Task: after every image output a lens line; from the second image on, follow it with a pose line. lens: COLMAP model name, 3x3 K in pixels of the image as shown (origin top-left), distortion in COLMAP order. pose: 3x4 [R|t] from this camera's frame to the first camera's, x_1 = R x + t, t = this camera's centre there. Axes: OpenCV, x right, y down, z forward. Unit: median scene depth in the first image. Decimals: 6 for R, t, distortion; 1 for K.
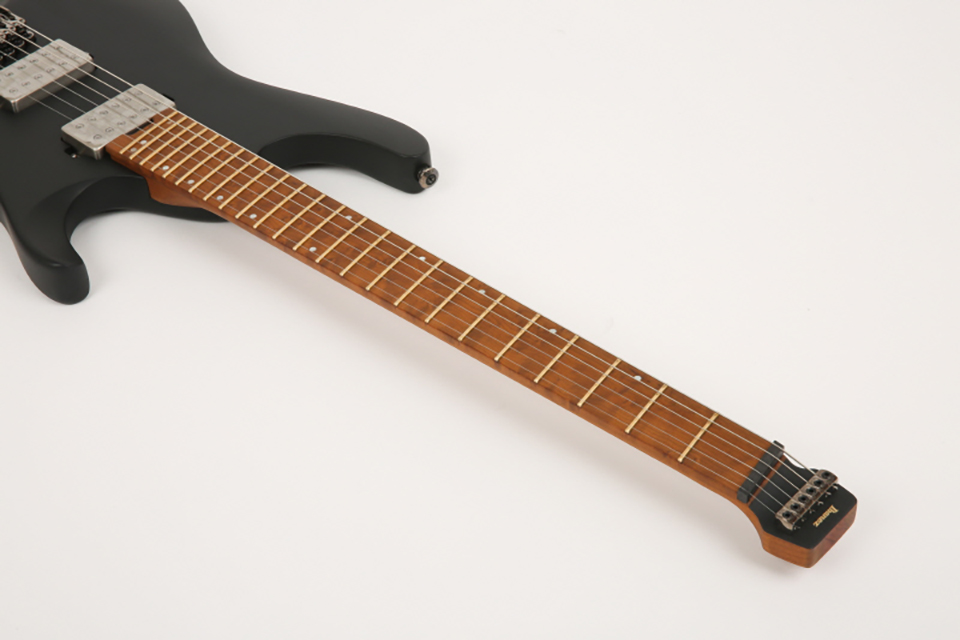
lens RADIAL K [[1666.6, 0, 480.0], [0, 1666.6, 320.0], [0, 0, 1]] dist [-0.001536, 0.078128]
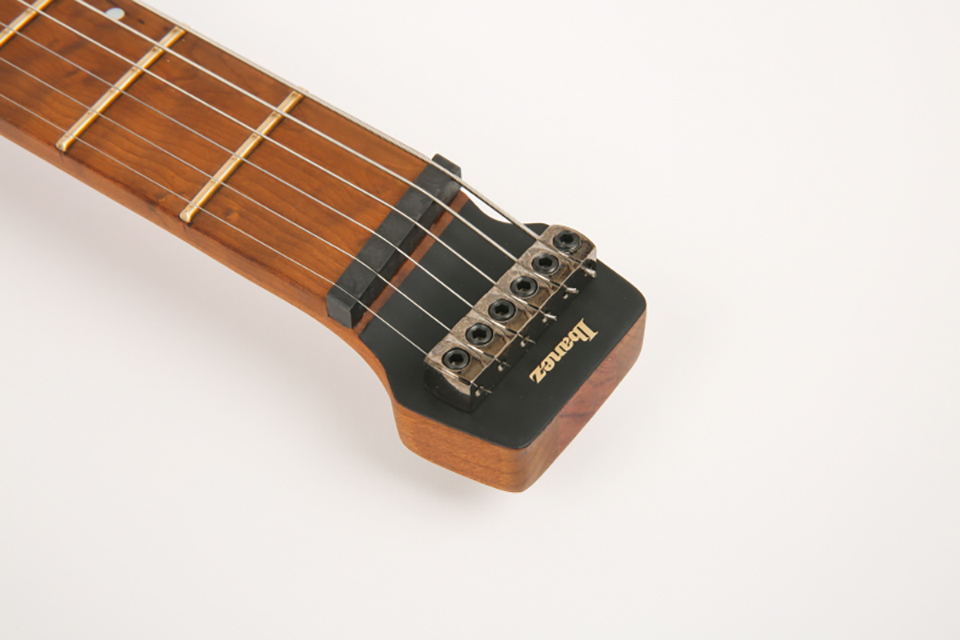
lens RADIAL K [[1666.6, 0, 480.0], [0, 1666.6, 320.0], [0, 0, 1]] dist [-0.001536, 0.078128]
pose [[0.993734, -0.051116, 0.099393, 0.149116], [0.034300, 0.985850, 0.164080, 0.047703], [-0.106374, -0.159643, 0.981427, 0.623664]]
